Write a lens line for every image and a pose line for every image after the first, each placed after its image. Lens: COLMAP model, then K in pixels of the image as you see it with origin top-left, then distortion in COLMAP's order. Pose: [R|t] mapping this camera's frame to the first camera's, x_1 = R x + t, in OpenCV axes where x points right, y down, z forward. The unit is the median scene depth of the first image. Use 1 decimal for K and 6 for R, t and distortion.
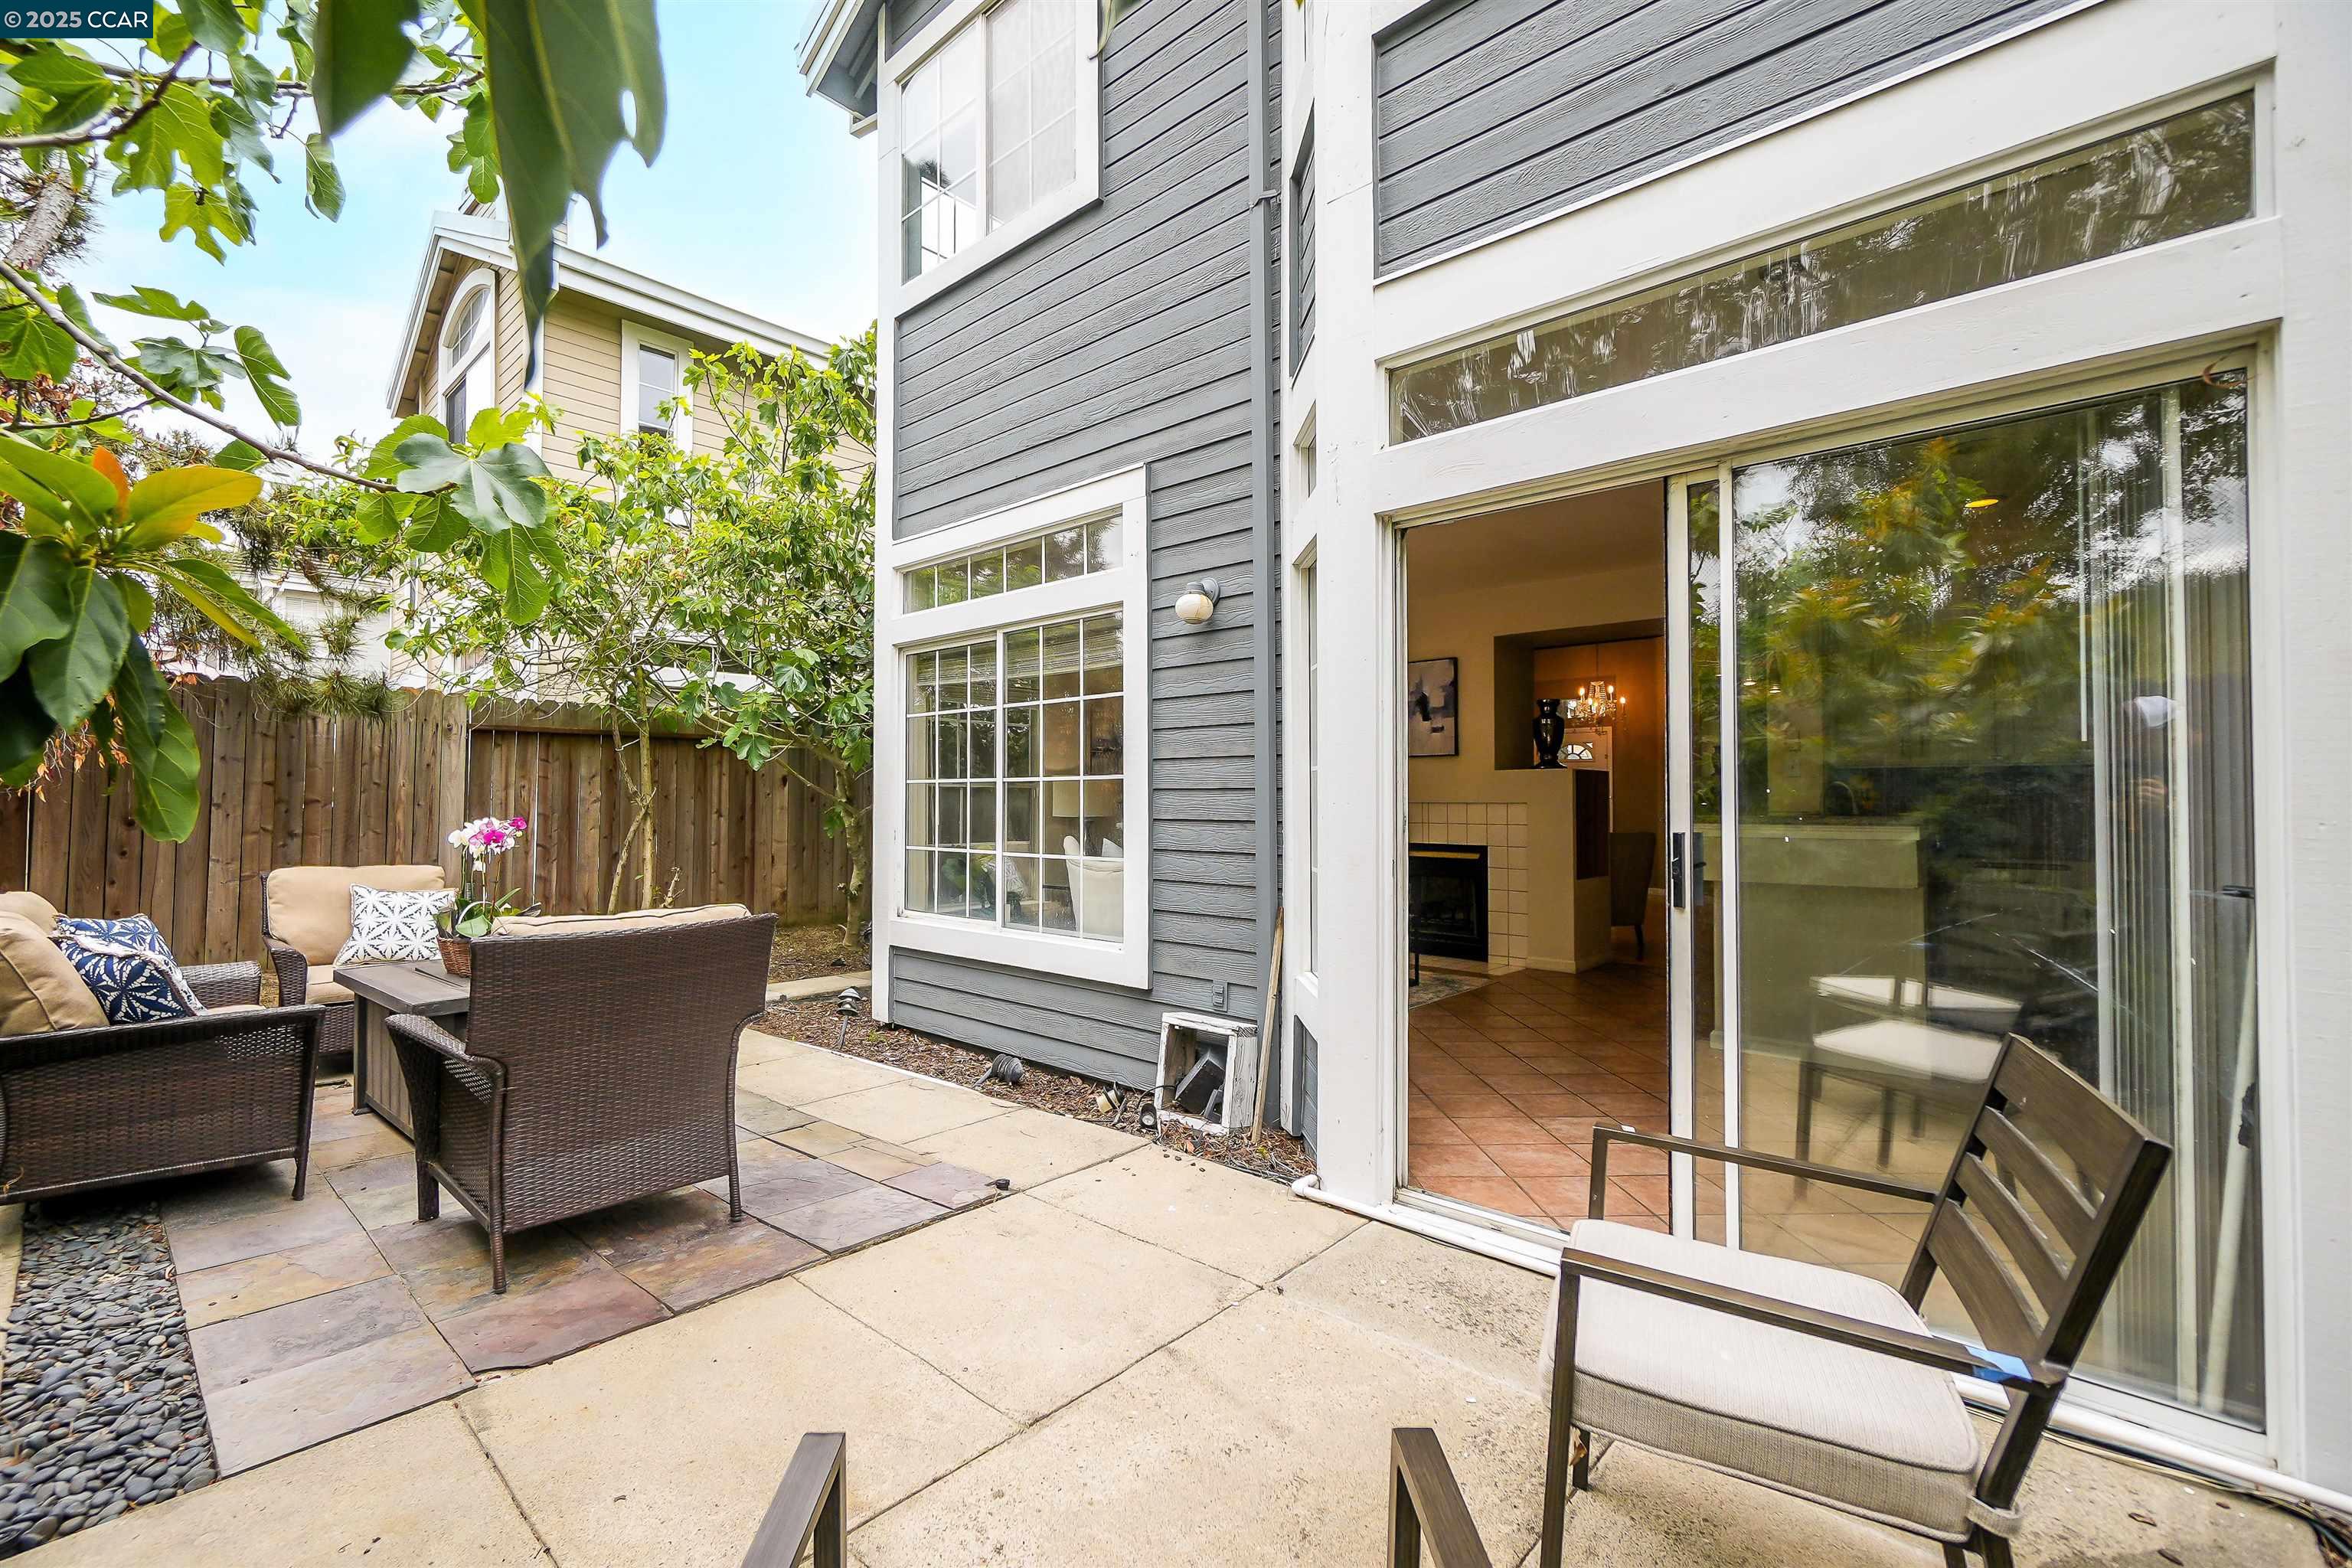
lens RADIAL K [[1014.2, 0, 1164.8], [0, 1014.2, 776.3], [0, 0, 1]] dist [-0.002537, 0.000008]
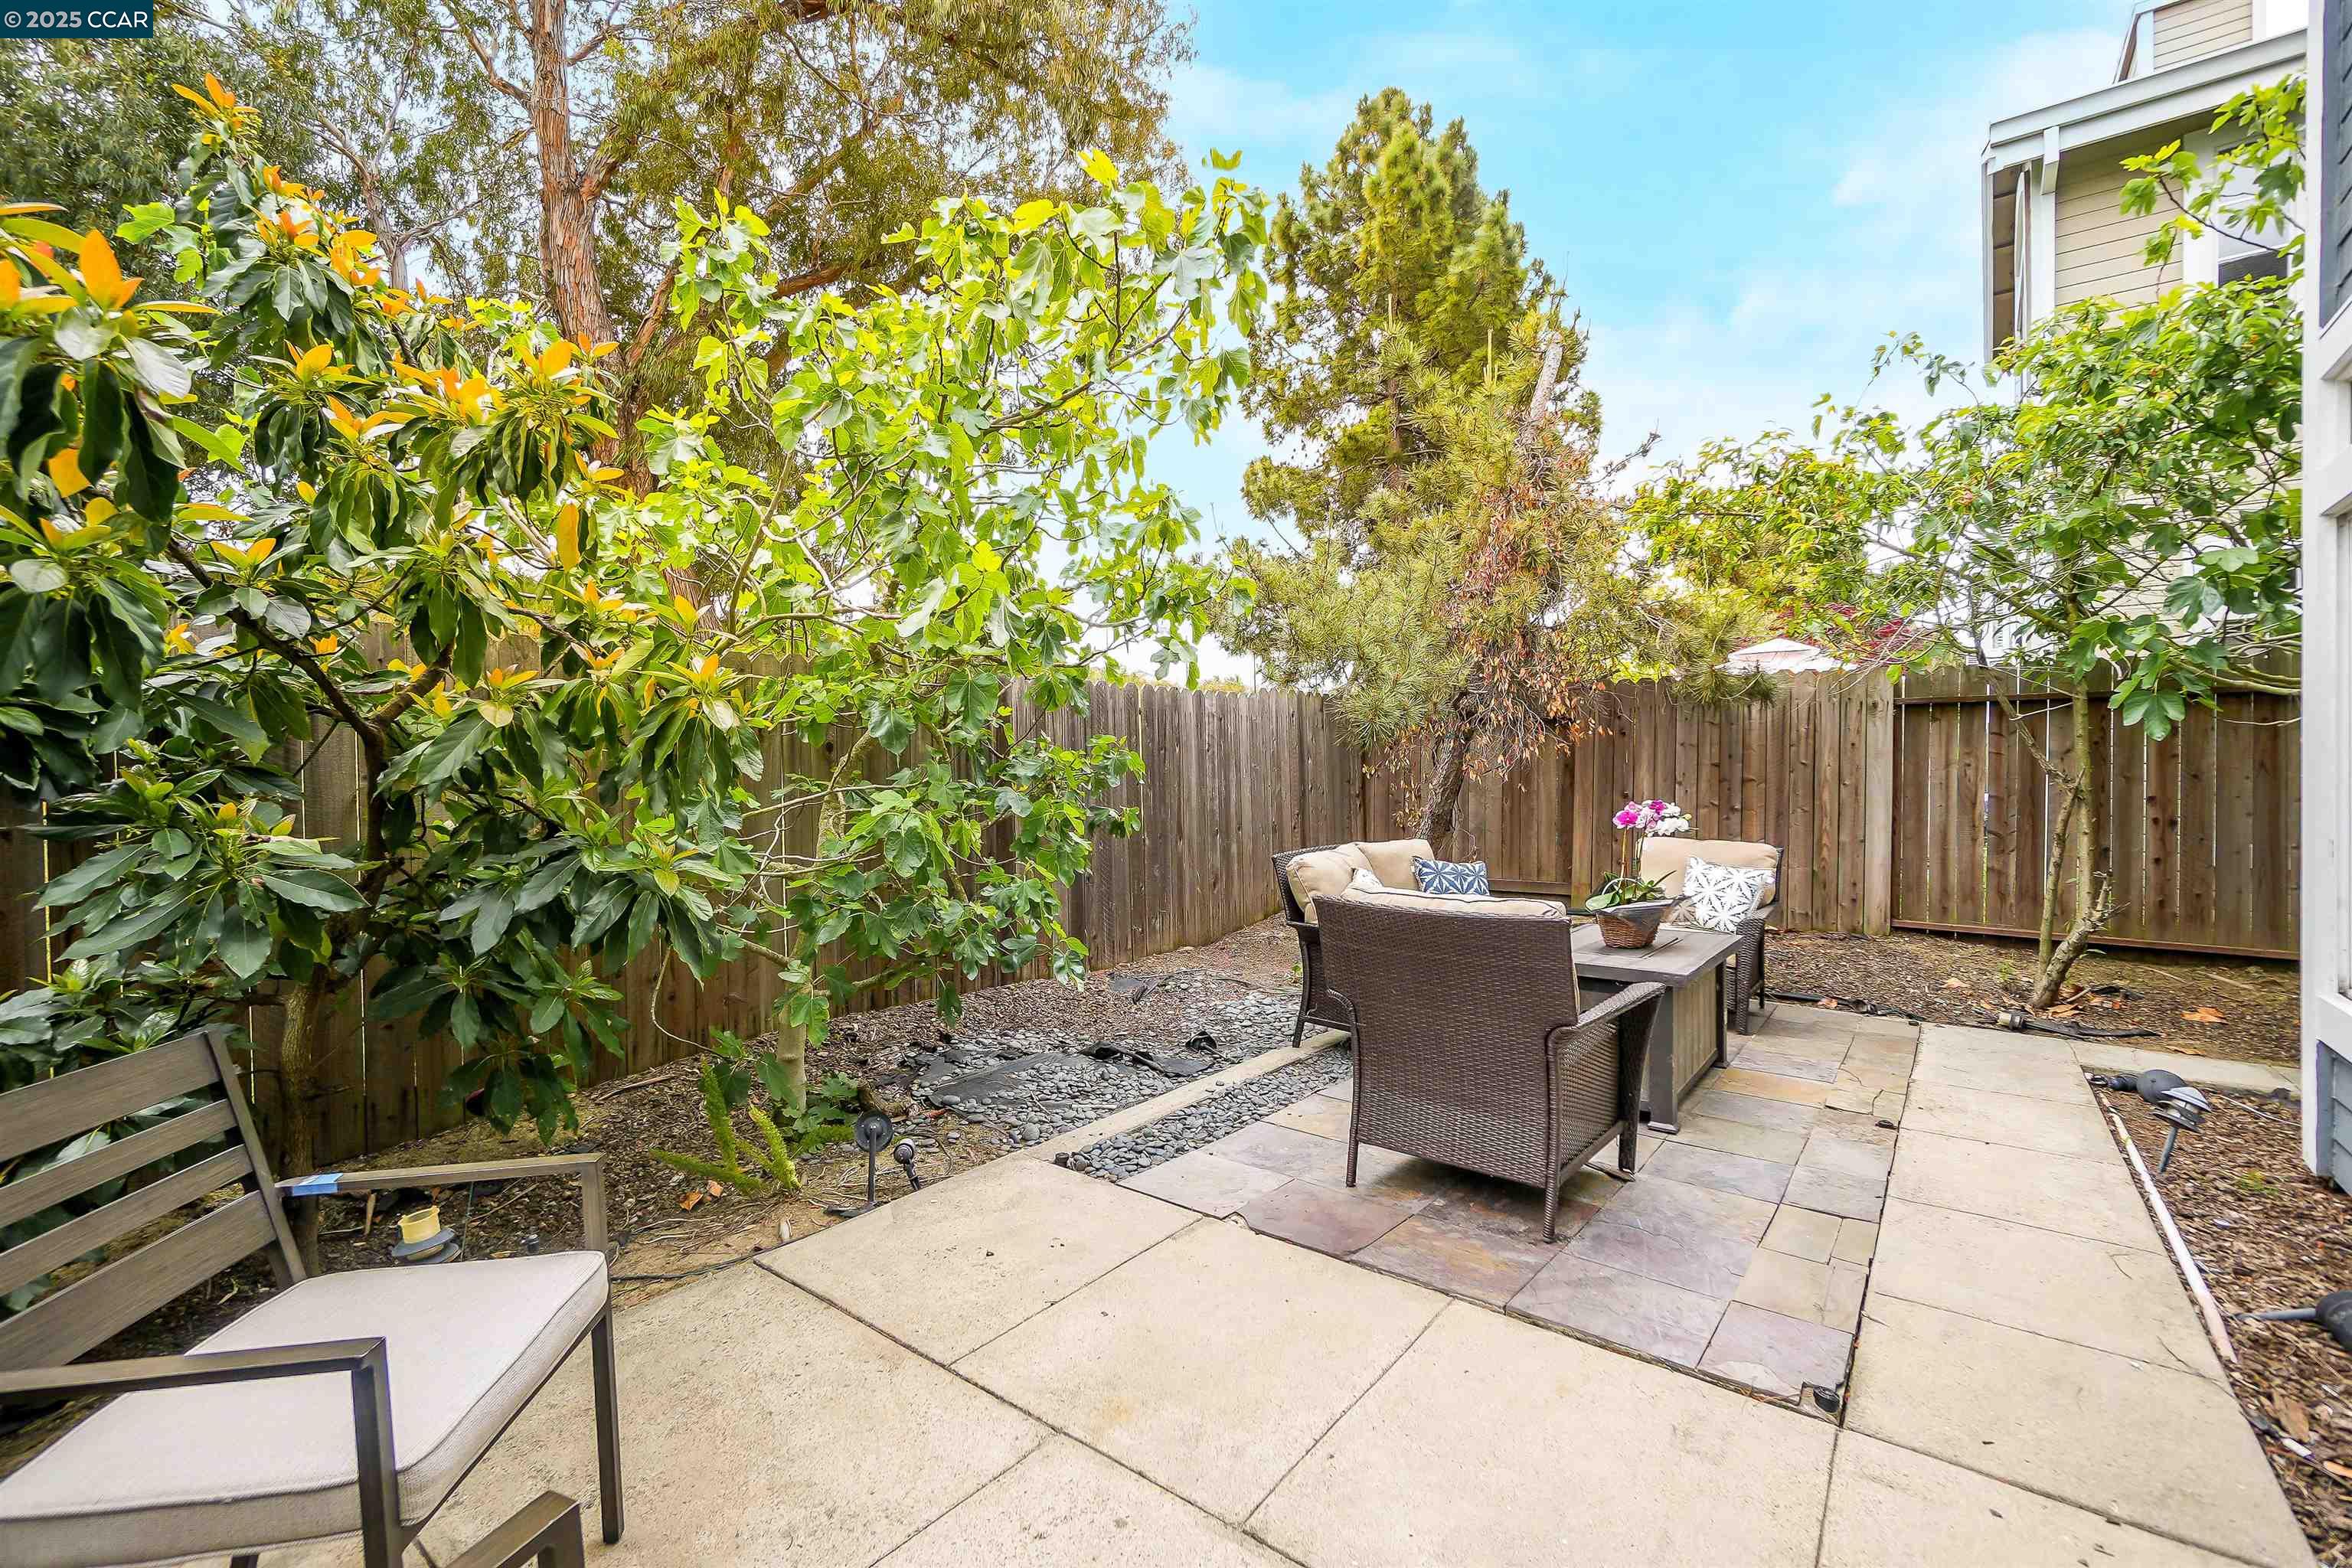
lens RADIAL K [[1014.2, 0, 1164.8], [0, 1014.2, 776.3], [0, 0, 1]] dist [-0.002537, 0.000008]
pose [[0.079035, 0.004191, -0.996863, 0.225122], [0.021613, 0.999749, 0.005917, -0.000203], [0.996638, -0.022013, 0.078924, 0.280064]]
